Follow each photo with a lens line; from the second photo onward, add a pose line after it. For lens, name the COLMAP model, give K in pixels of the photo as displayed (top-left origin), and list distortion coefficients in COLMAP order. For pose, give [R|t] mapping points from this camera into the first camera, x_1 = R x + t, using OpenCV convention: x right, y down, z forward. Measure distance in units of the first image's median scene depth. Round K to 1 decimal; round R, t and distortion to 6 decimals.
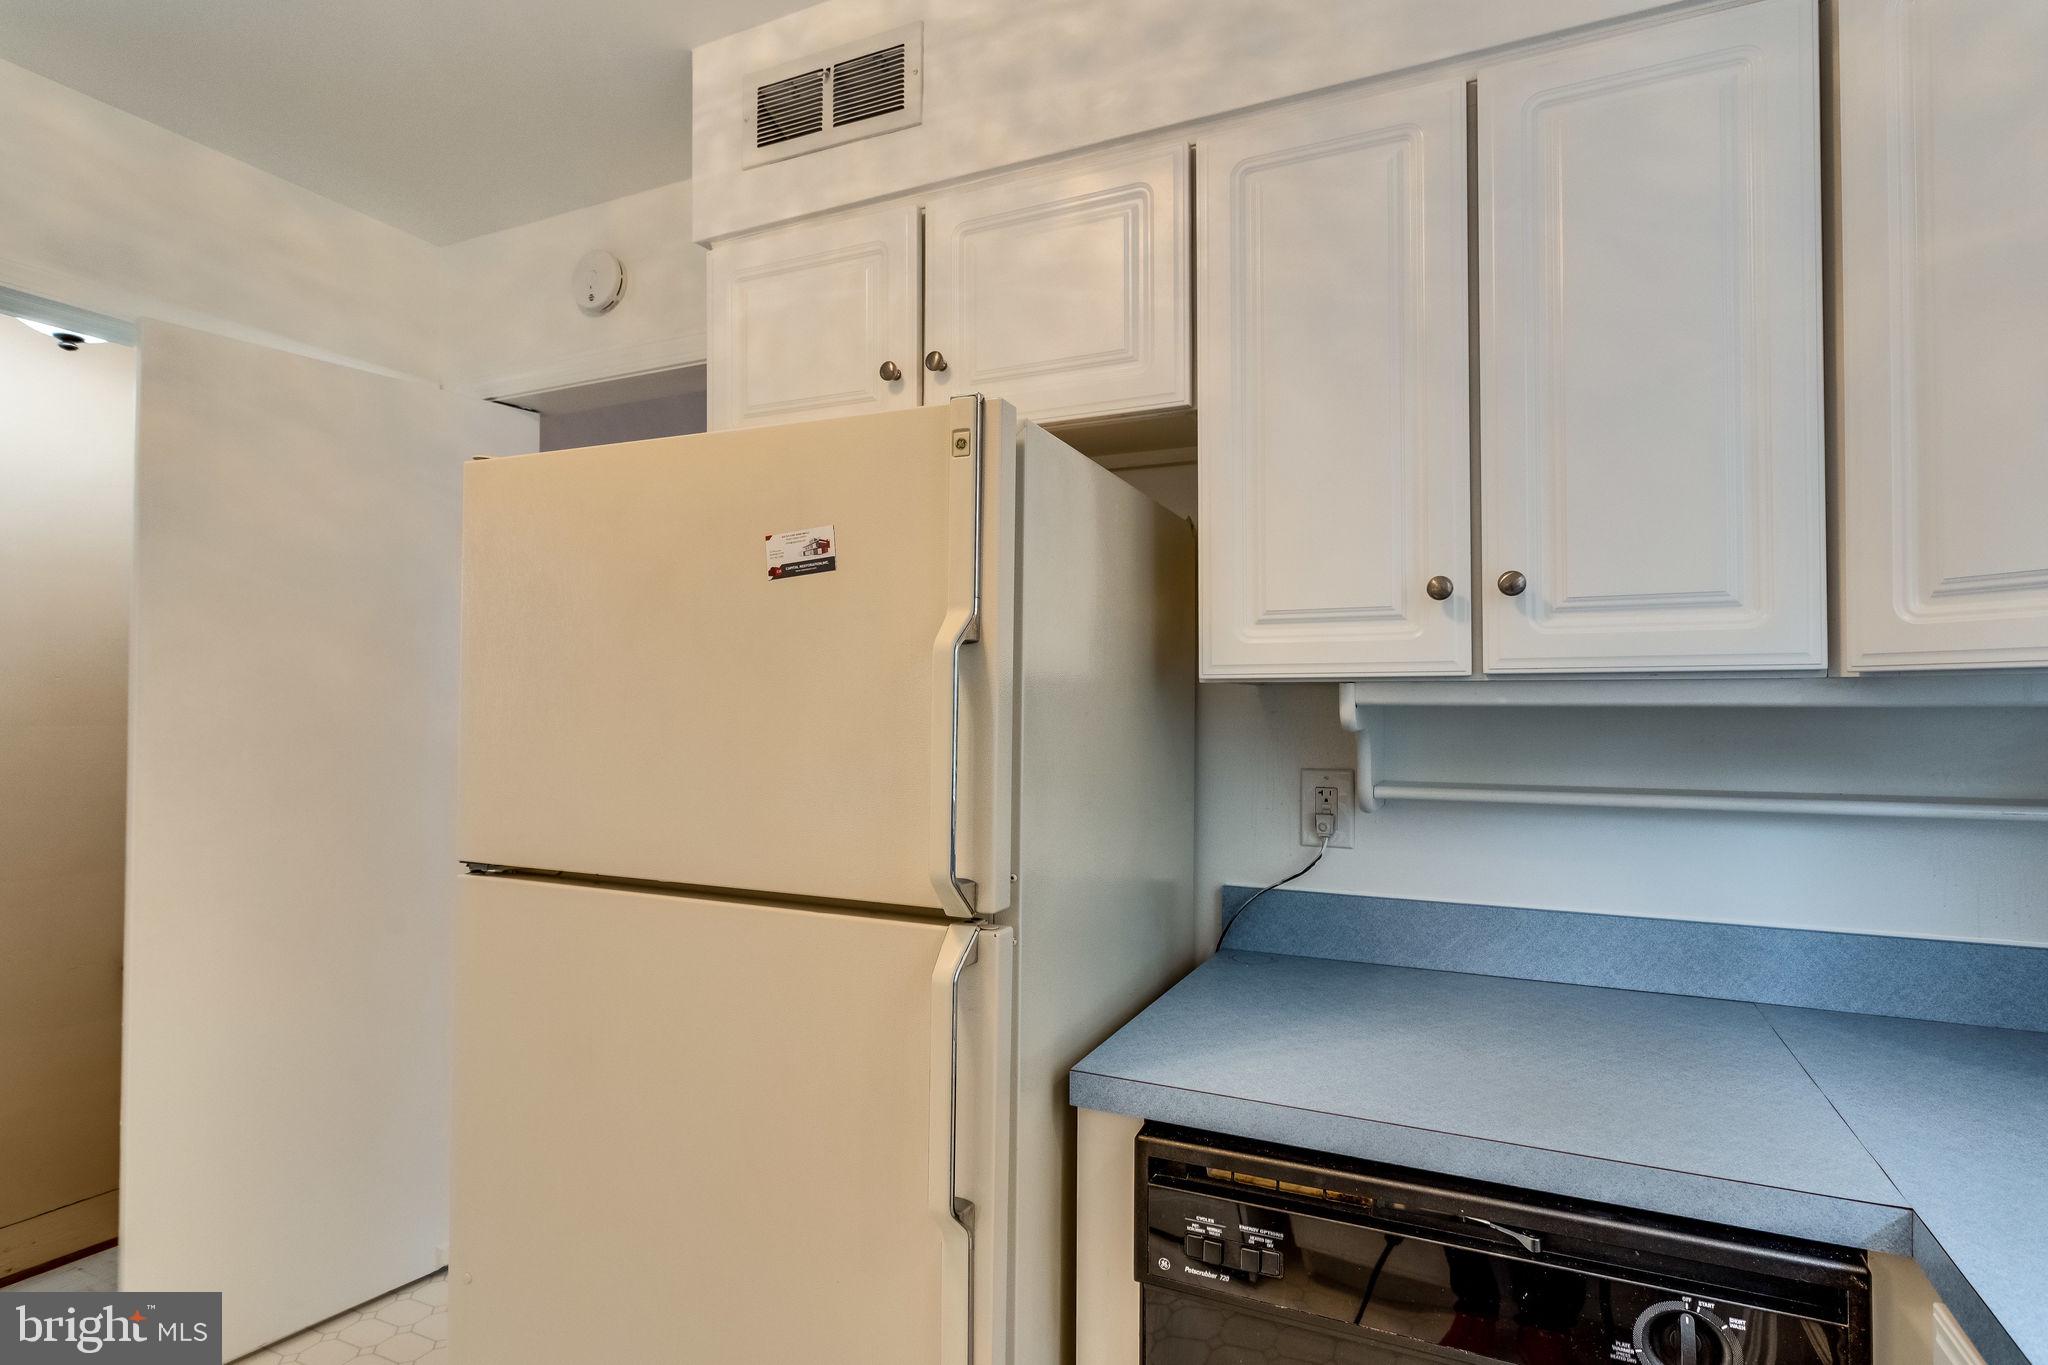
lens RADIAL K [[975.3, 0, 1024.0], [0, 975.3, 682.5], [0, 0, 1]] dist [0.001648, 0.000531]
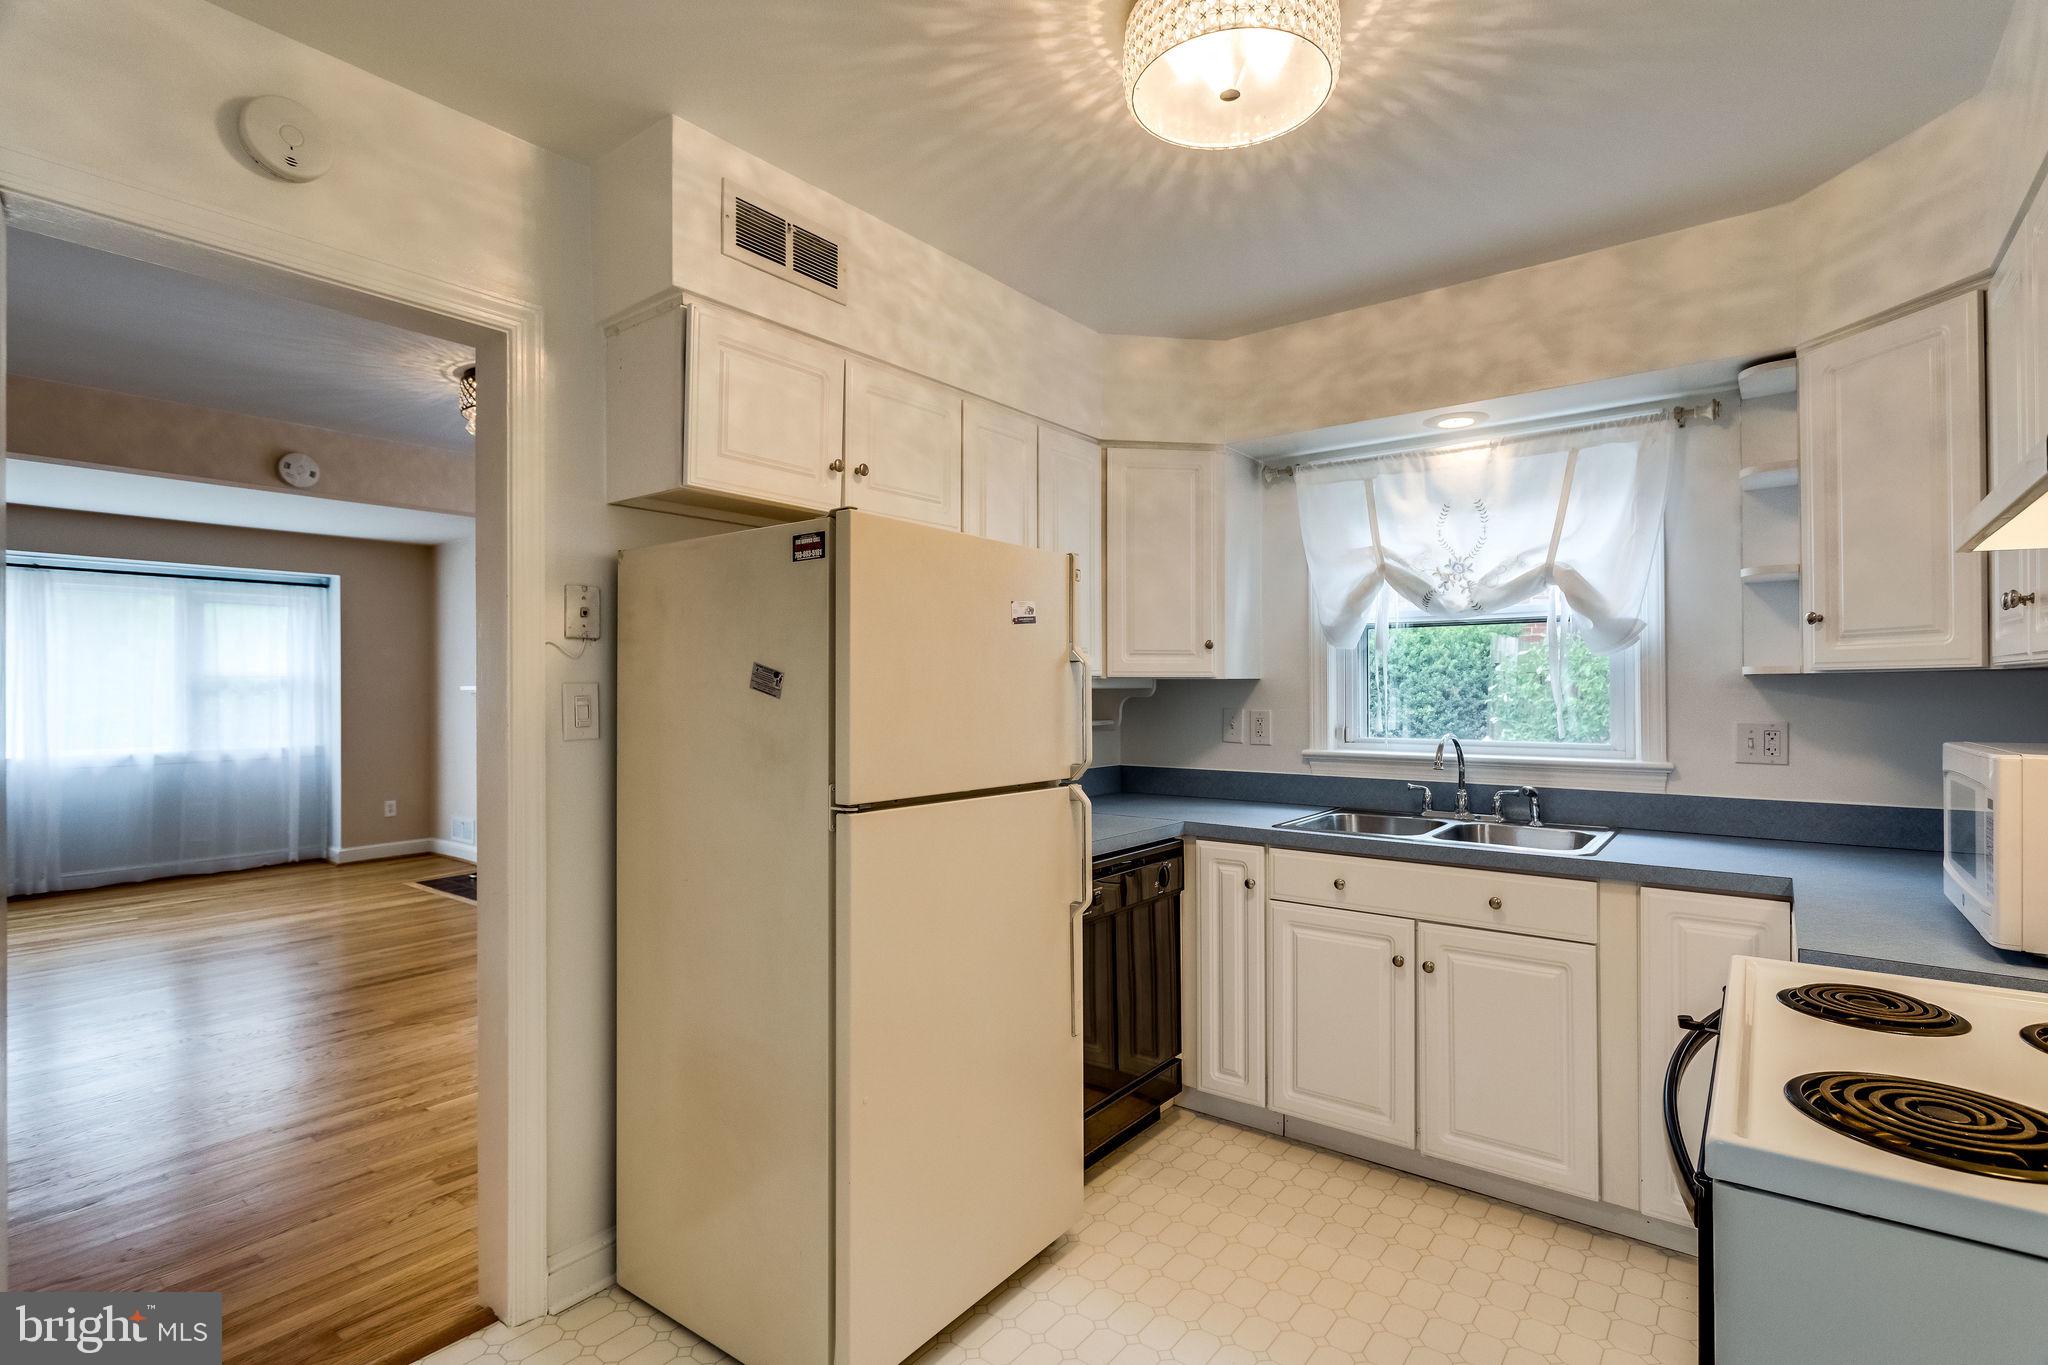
lens RADIAL K [[975.3, 0, 1024.0], [0, 975.3, 682.5], [0, 0, 1]] dist [0.001648, 0.000531]
pose [[0.240074, 0.003280, 0.970749, -1.572976], [-0.021262, 0.999772, 0.001880, 0.005737], [-0.970522, -0.021092, 0.240089, 0.366763]]
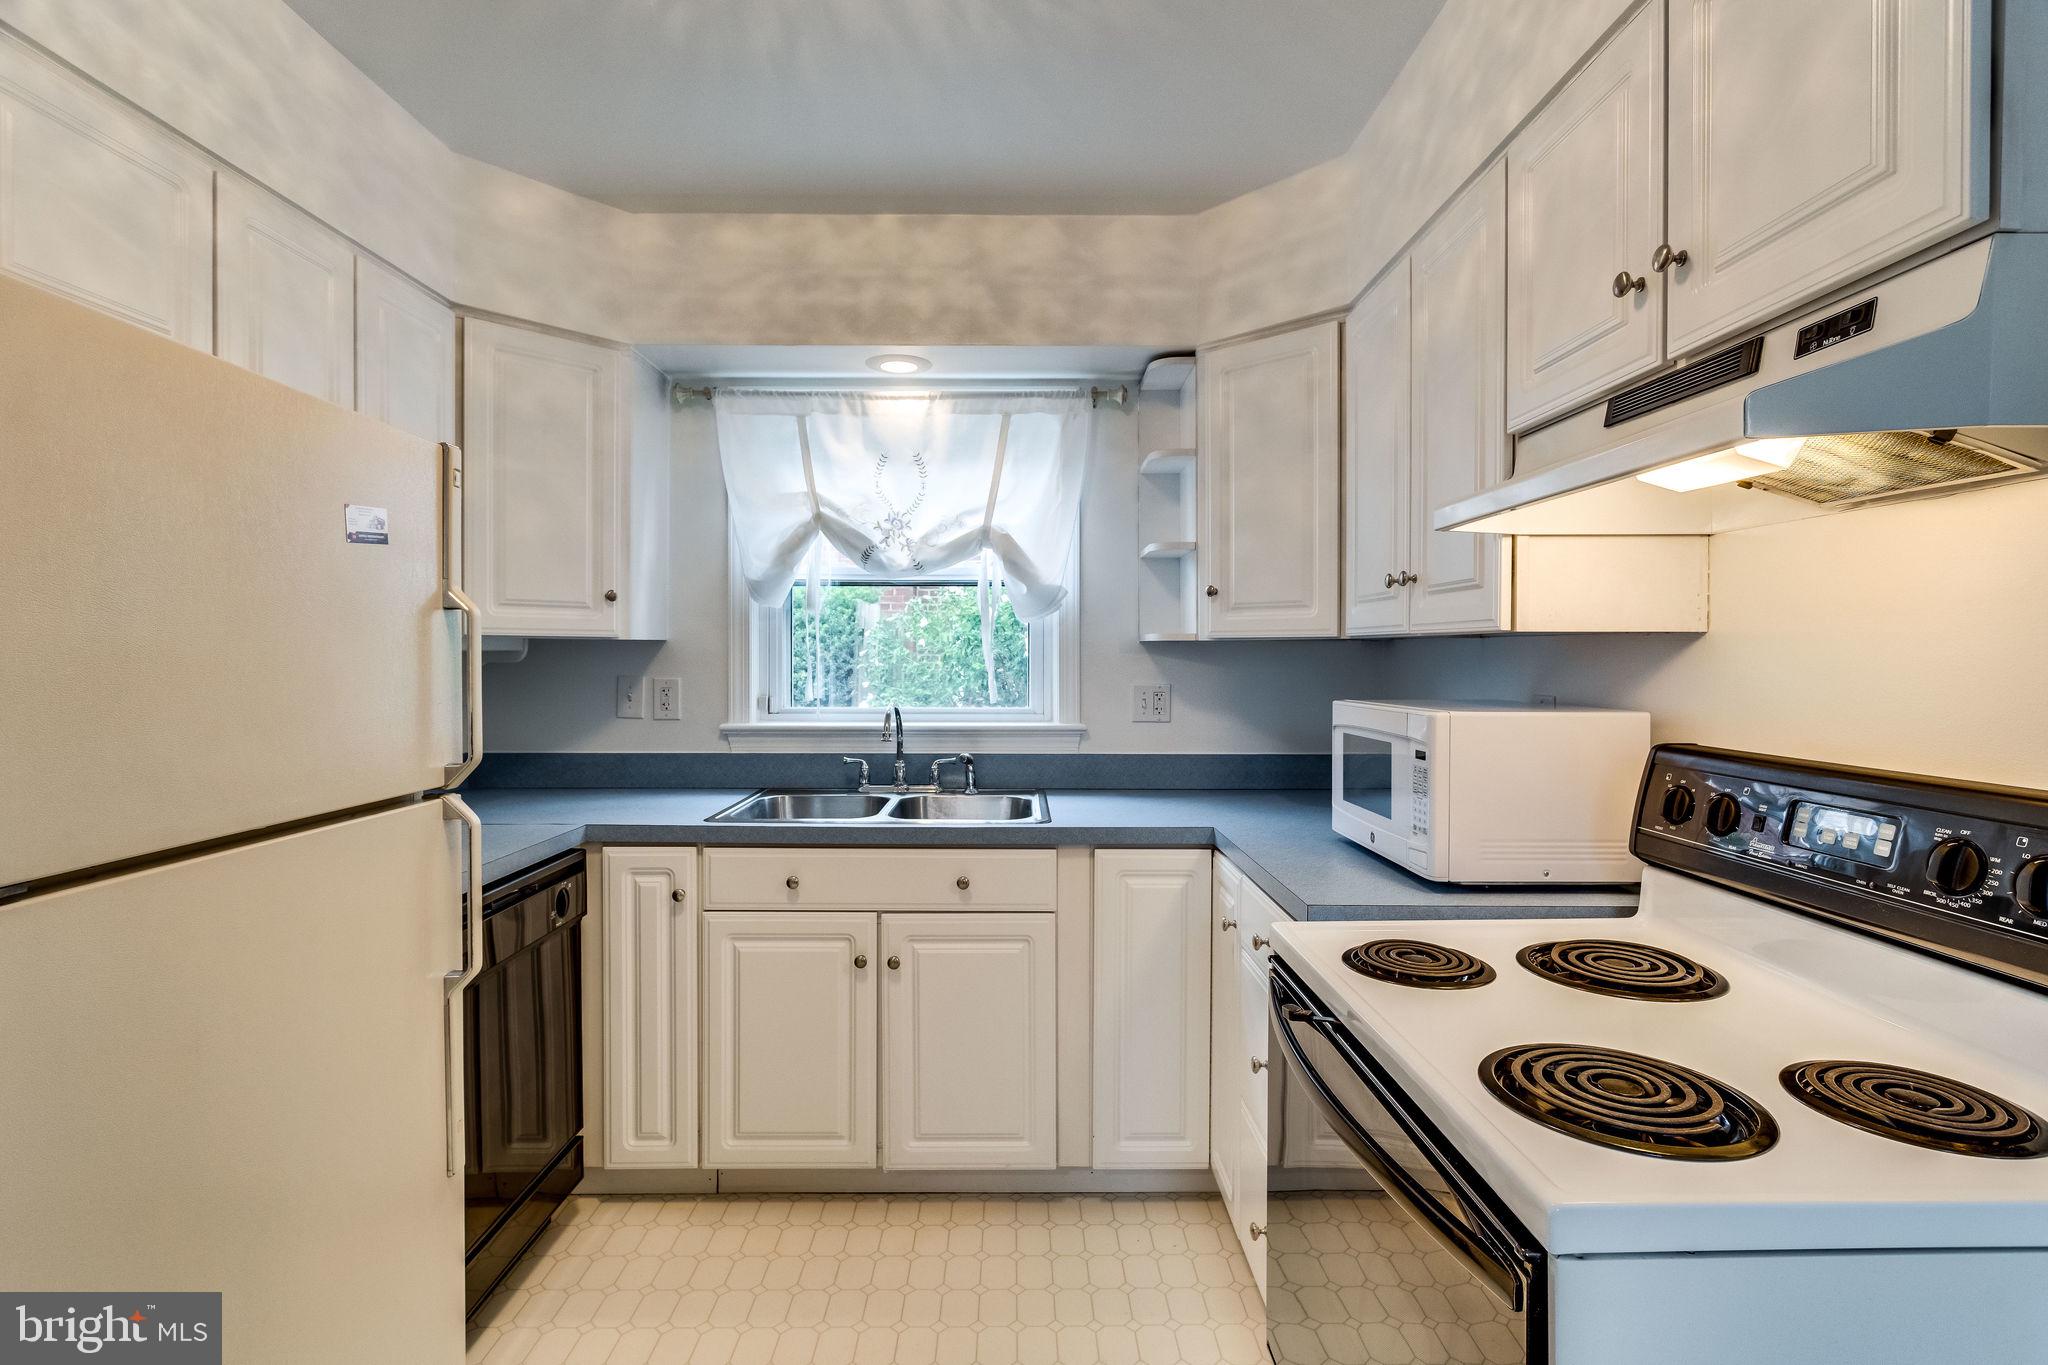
lens RADIAL K [[979.8, 0, 1025.4], [0, 979.8, 661.9], [0, 0, 1]] dist [-0.010376, 0.008848]
pose [[-0.415228, -0.011540, 0.909644, -1.225714], [-0.026516, 0.999648, 0.000578, 0.012664], [-0.909331, -0.023880, -0.415388, 0.539854]]
